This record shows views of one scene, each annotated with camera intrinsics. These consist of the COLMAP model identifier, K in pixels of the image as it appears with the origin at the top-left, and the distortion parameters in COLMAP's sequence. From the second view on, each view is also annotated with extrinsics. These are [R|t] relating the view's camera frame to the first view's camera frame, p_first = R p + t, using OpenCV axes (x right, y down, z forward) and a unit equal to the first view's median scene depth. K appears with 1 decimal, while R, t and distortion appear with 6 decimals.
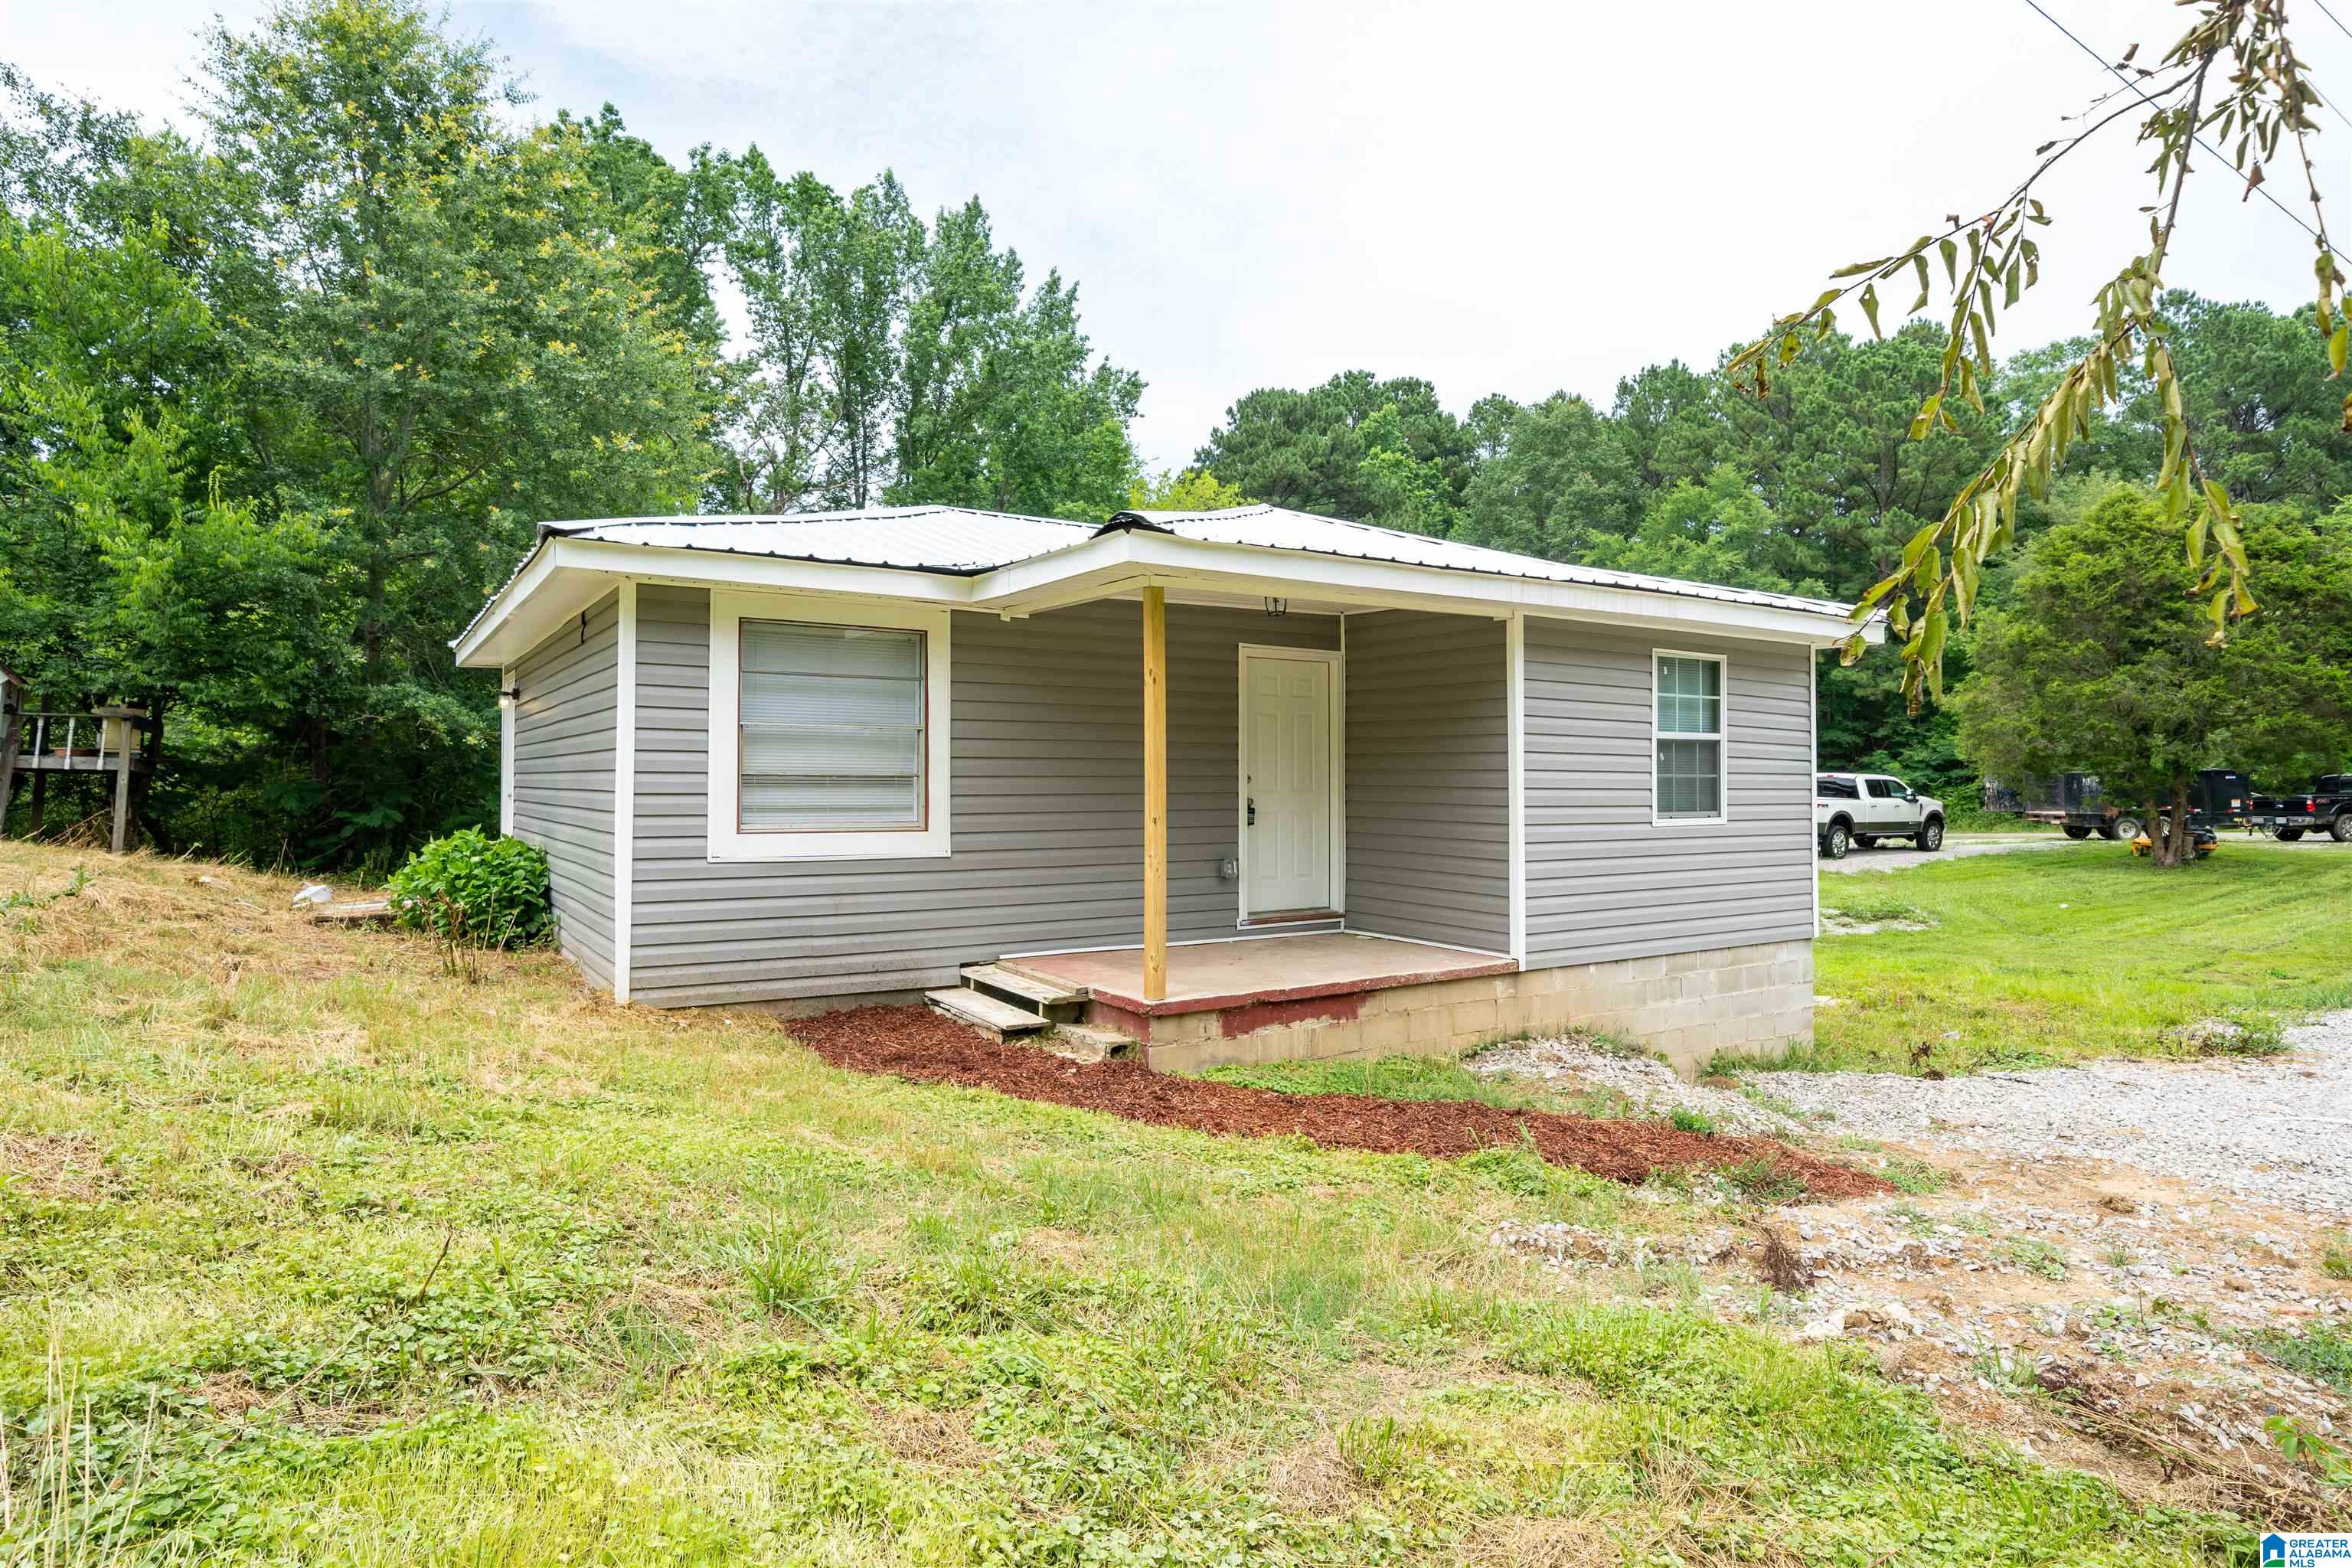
lens RADIAL K [[1218.8, 0, 1175.3], [0, 1218.8, 728.9], [0, 0, 1]] dist [0.003776, -0.000095]
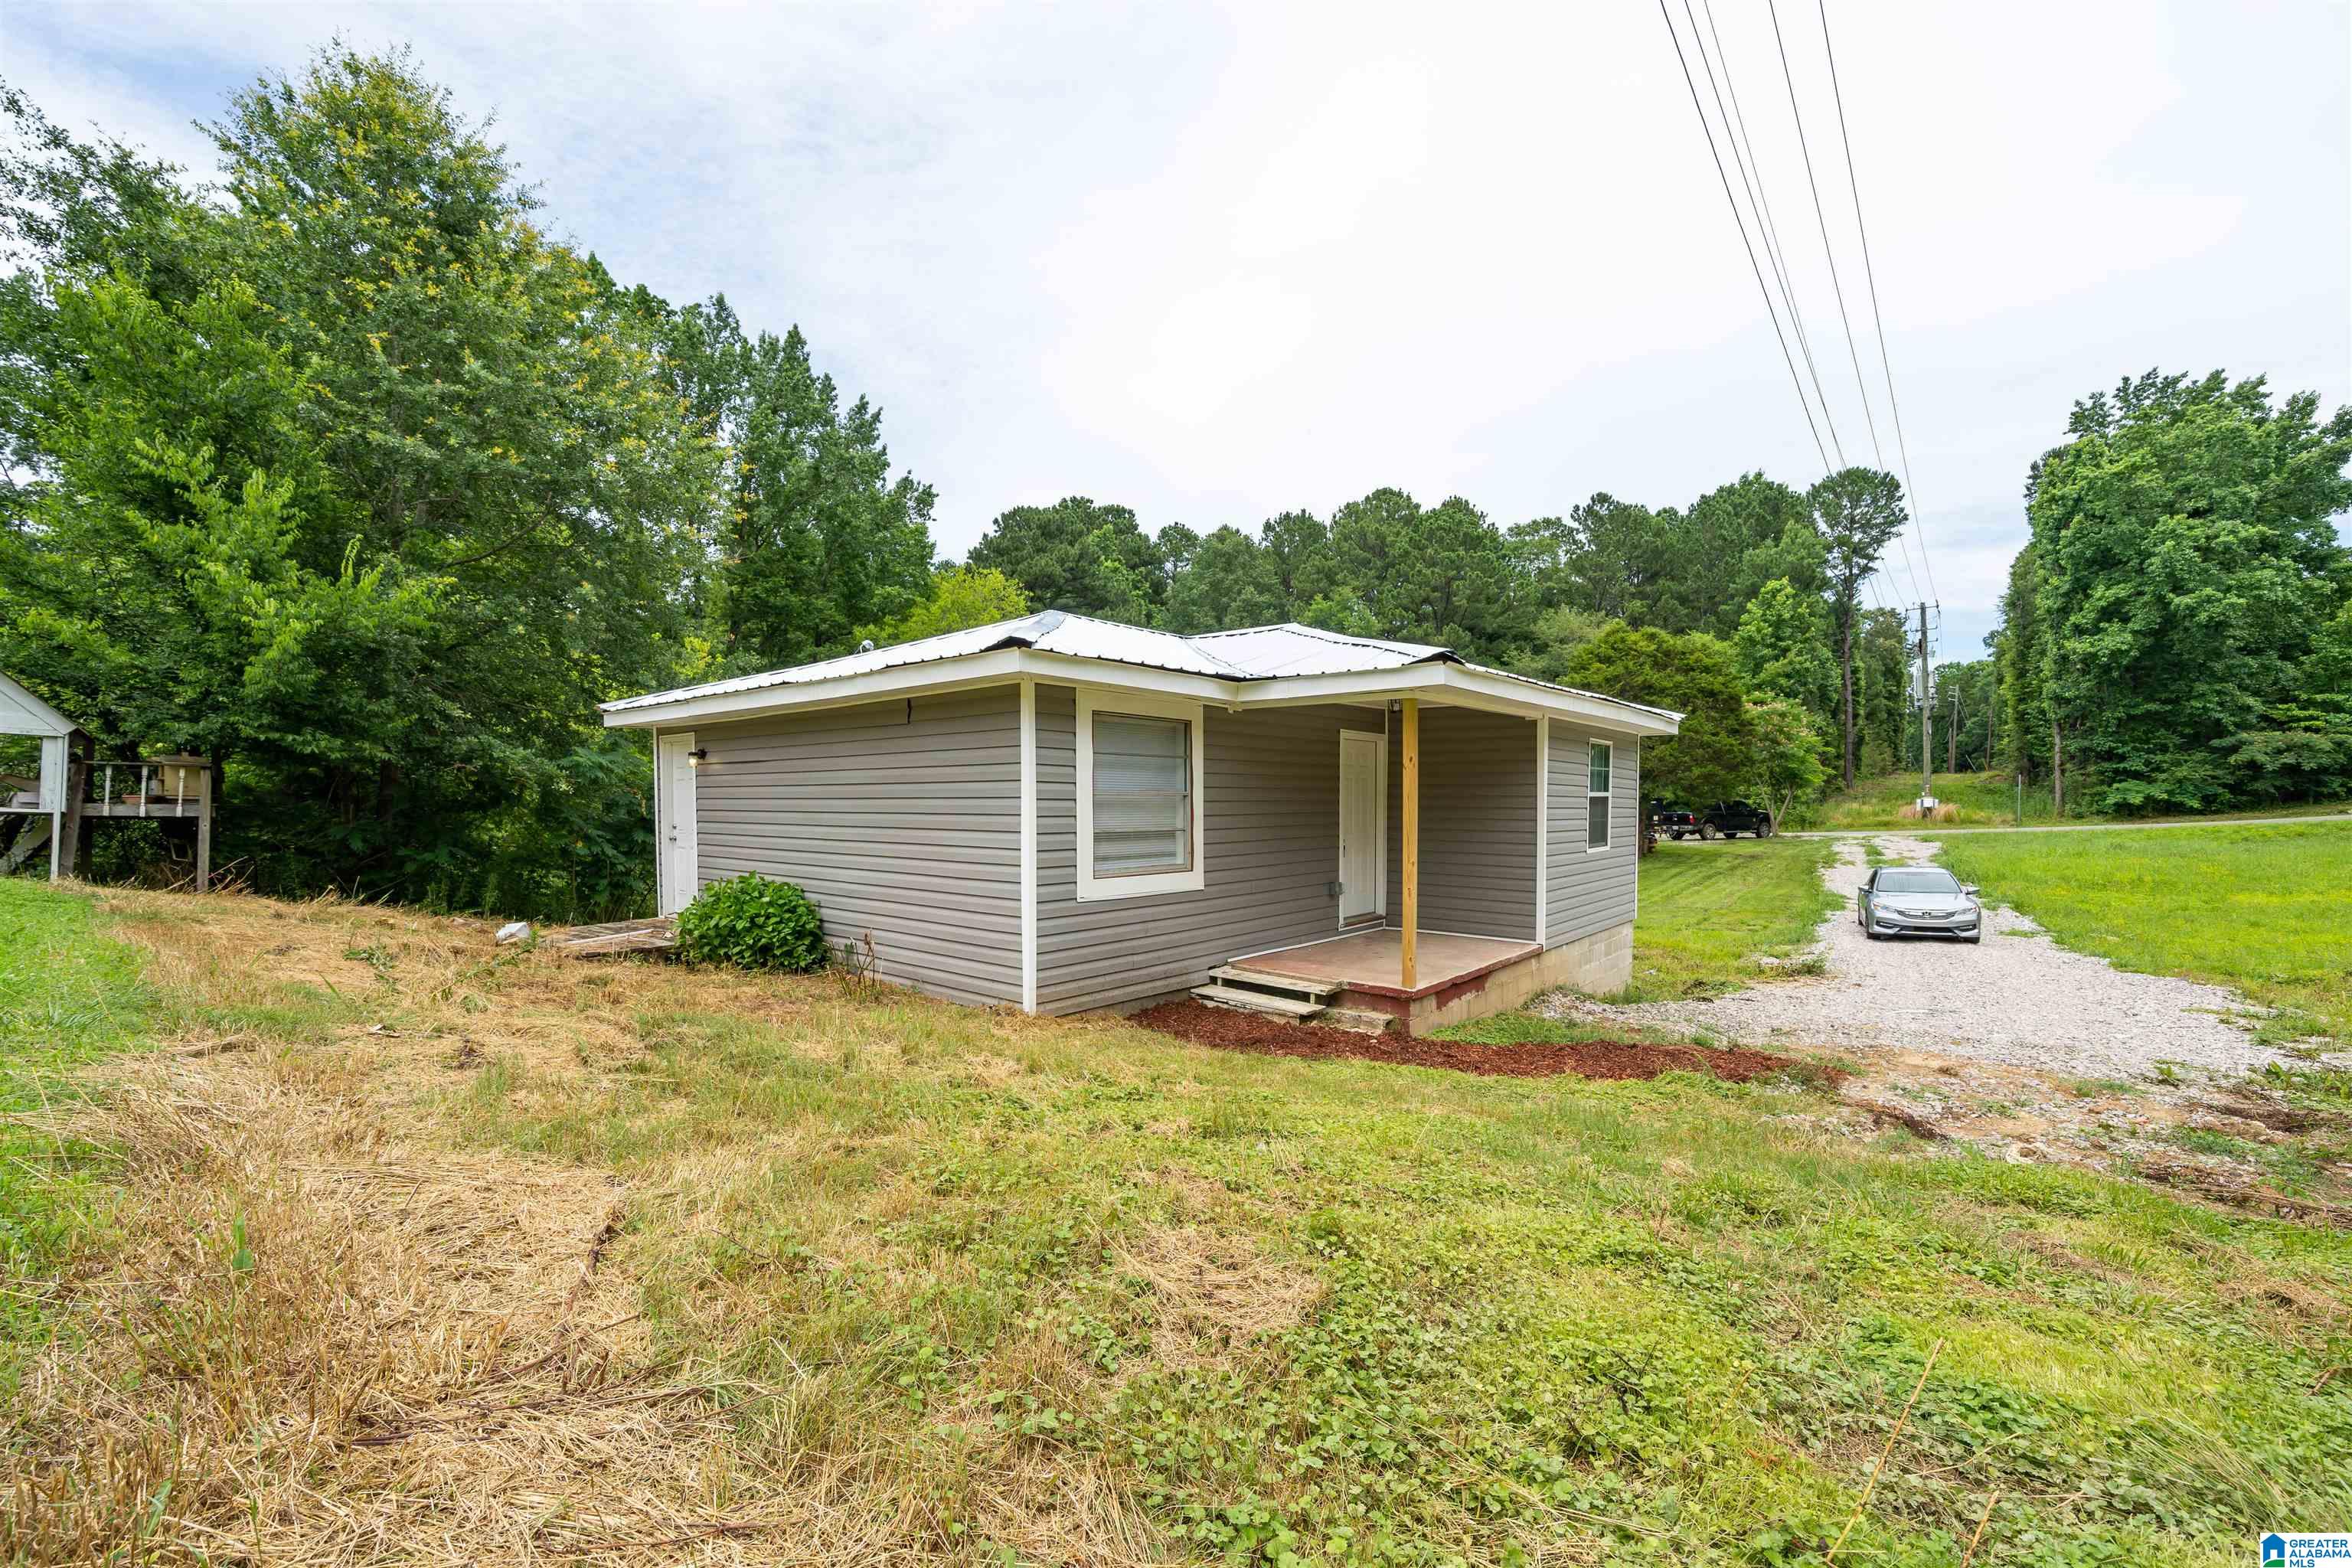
lens RADIAL K [[898.3, 0, 1169.5], [0, 898.3, 820.2], [0, 0, 1]] dist [-0.002550, -0.000209]
pose [[0.961958, -0.008859, 0.273055, -0.391726], [-0.008653, 0.997985, 0.062865, -0.026757], [-0.273062, -0.062836, 0.959942, 0.049088]]
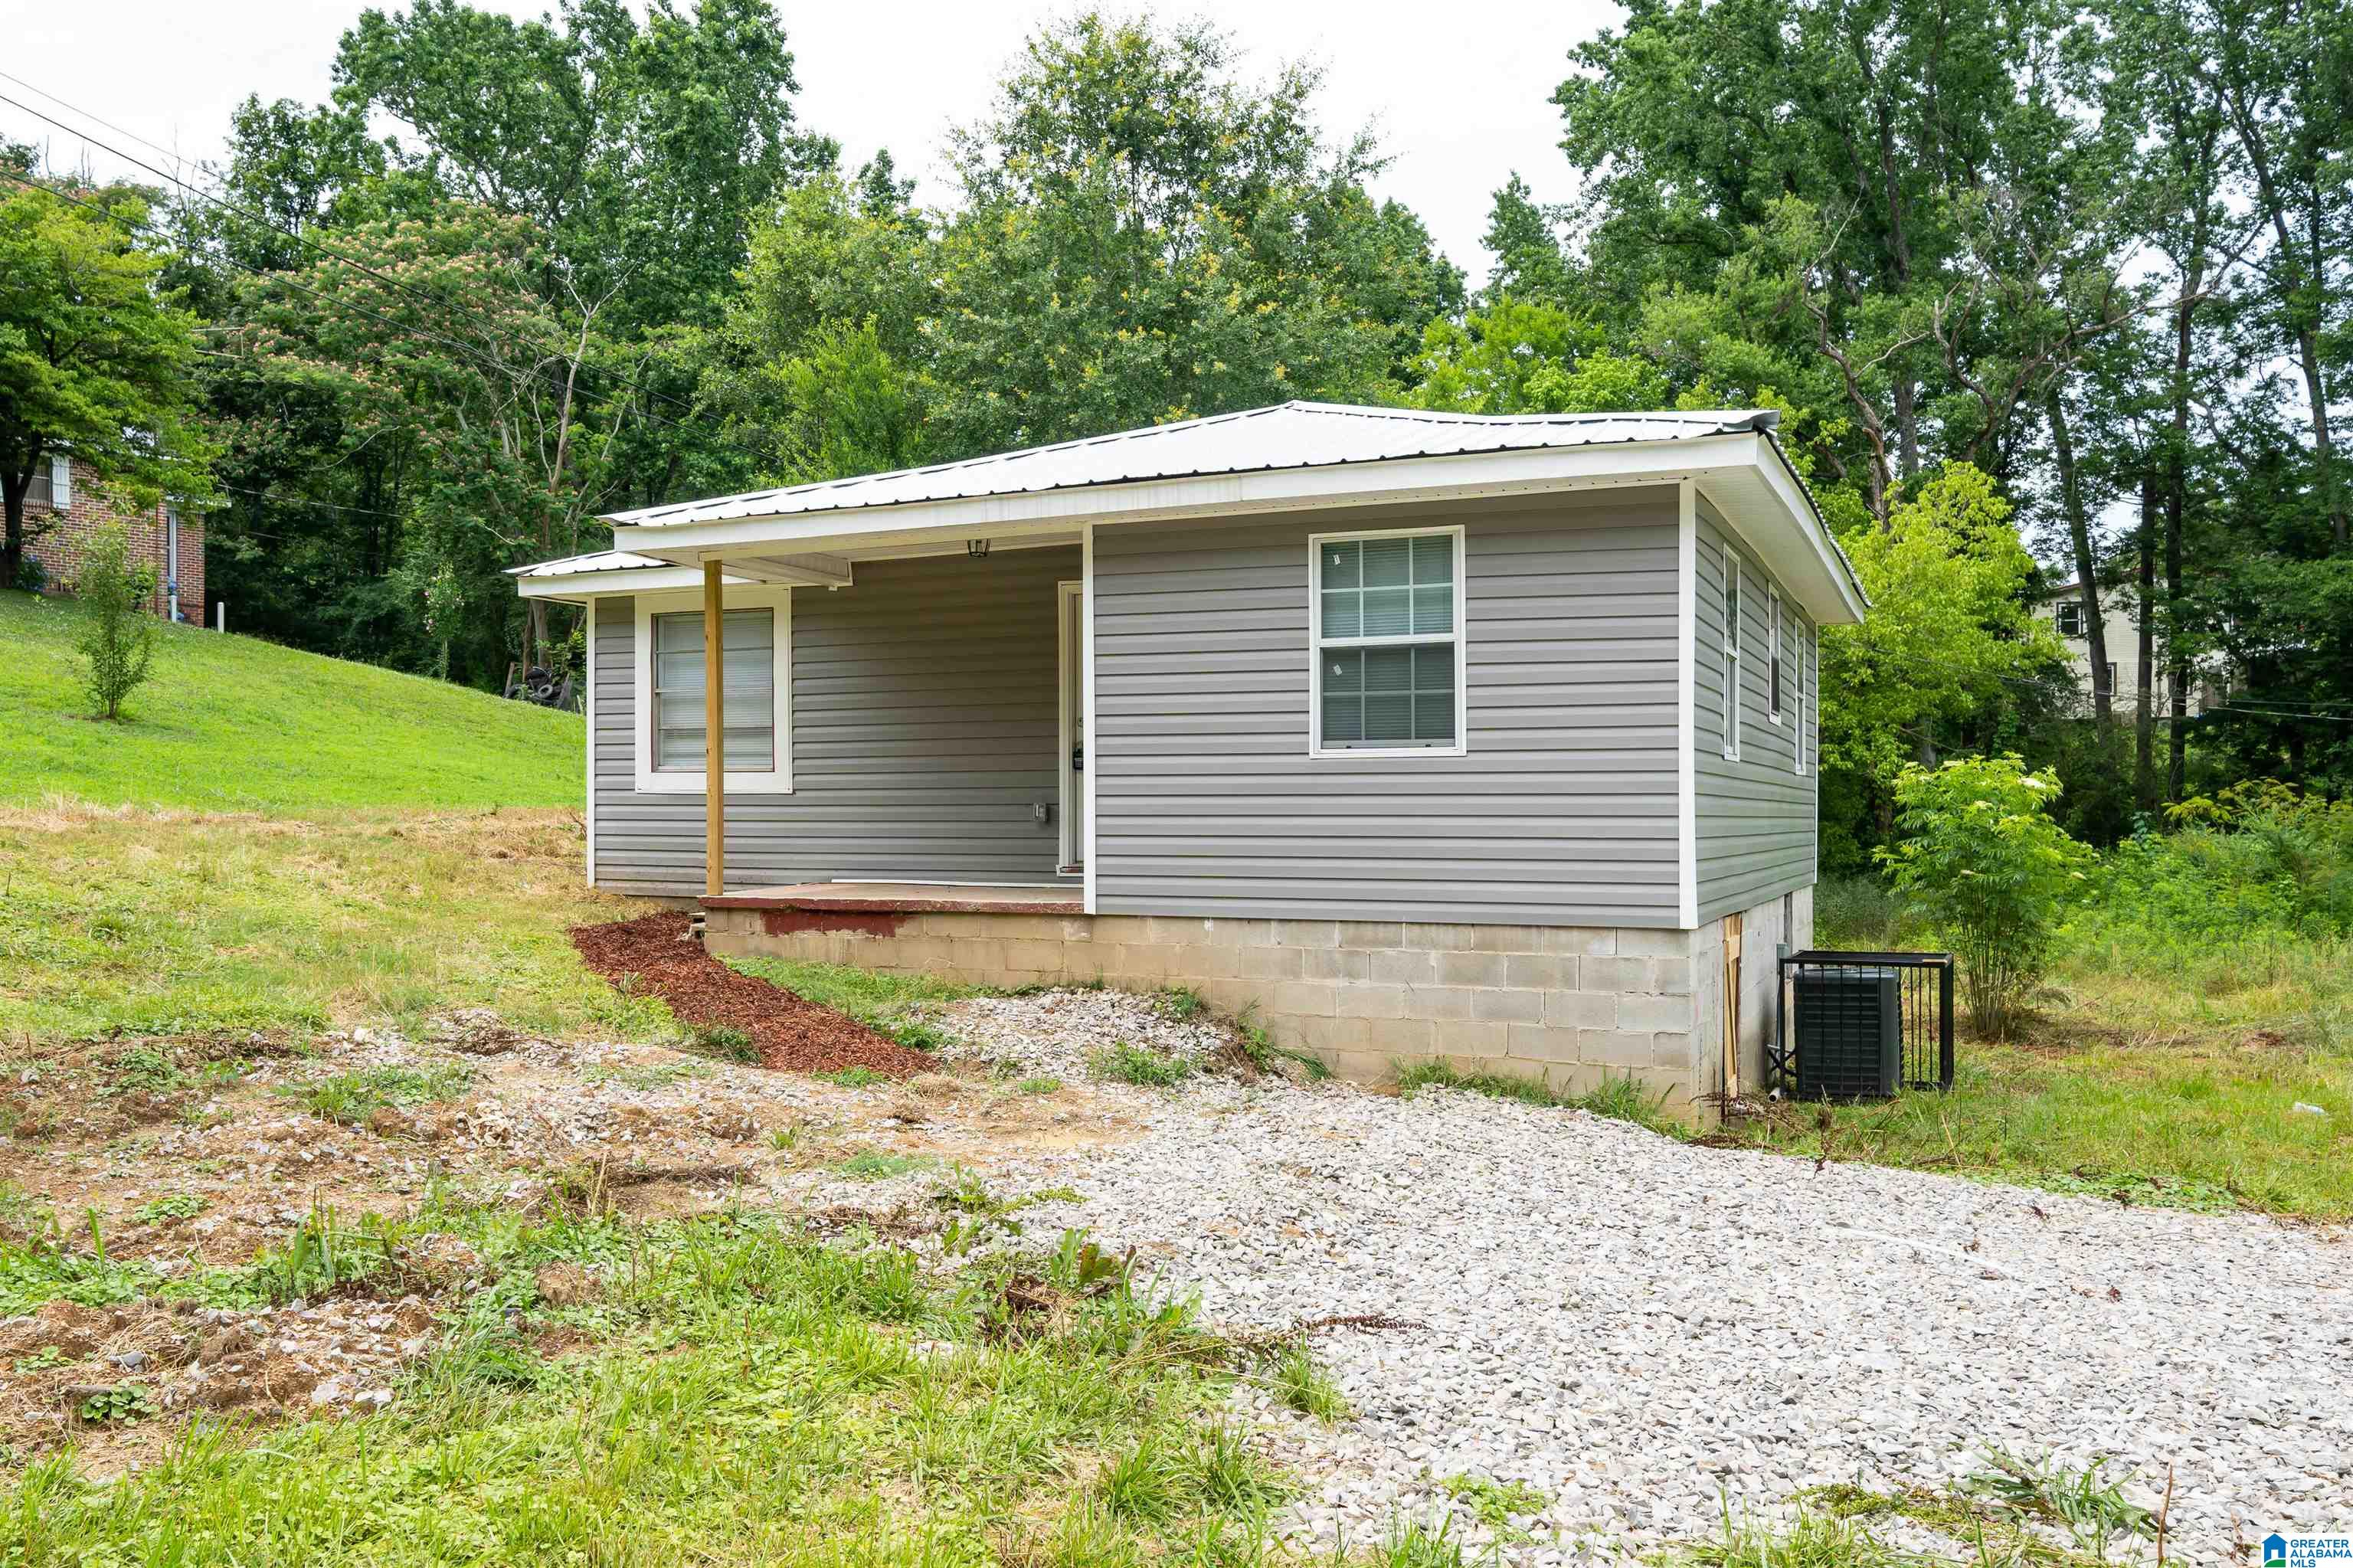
lens RADIAL K [[1872.2, 0, 1176.5], [0, 1872.2, 784.0], [0, 0, 1]] dist [-0.002156, 0.005511]
pose [[0.568943, -0.016144, -0.822219, 1.232142], [0.038637, 0.999228, 0.007116, 0.077130], [0.821469, -0.035817, 0.569127, 0.209514]]
